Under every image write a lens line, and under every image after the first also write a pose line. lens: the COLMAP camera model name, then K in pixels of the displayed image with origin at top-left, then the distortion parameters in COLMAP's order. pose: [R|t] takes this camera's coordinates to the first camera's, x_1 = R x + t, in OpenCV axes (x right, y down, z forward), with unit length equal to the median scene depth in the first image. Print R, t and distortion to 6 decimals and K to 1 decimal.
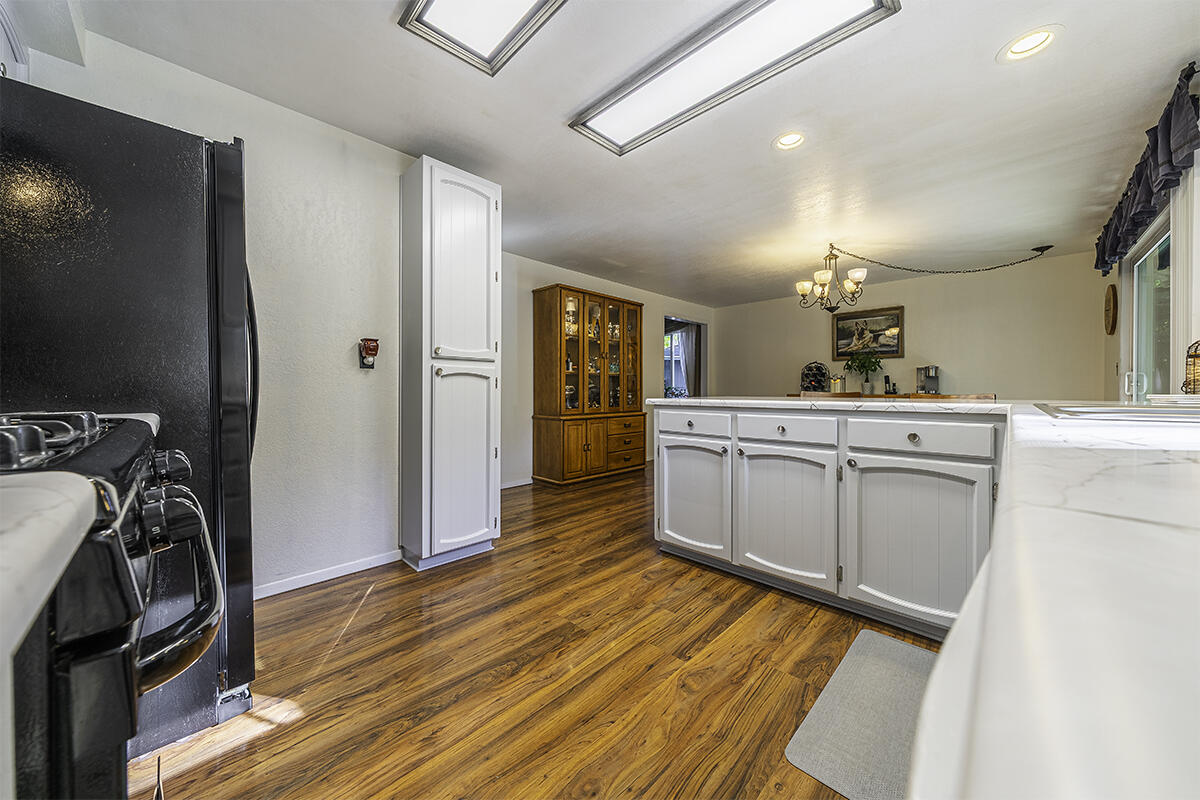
lens RADIAL K [[418.5, 0, 597.4], [0, 418.5, 394.5], [0, 0, 1]] dist [0.000726, -0.000120]
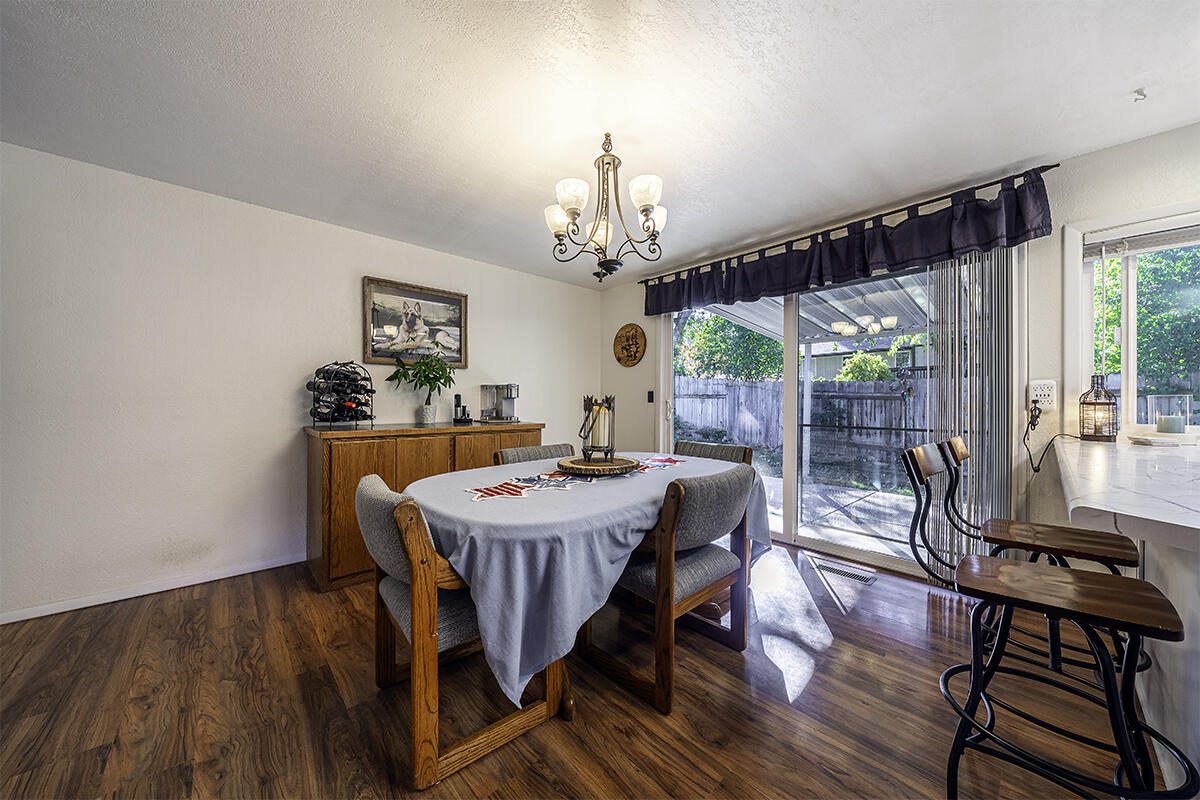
lens RADIAL K [[418.5, 0, 600.3], [0, 418.5, 412.3], [0, 0, 1]] dist [0.000726, -0.000120]
pose [[0.054077, -0.028605, 0.998127, 0.051991], [0.005312, 0.999584, 0.028359, -0.050763], [-0.998523, 0.003768, 0.054207, 1.126019]]
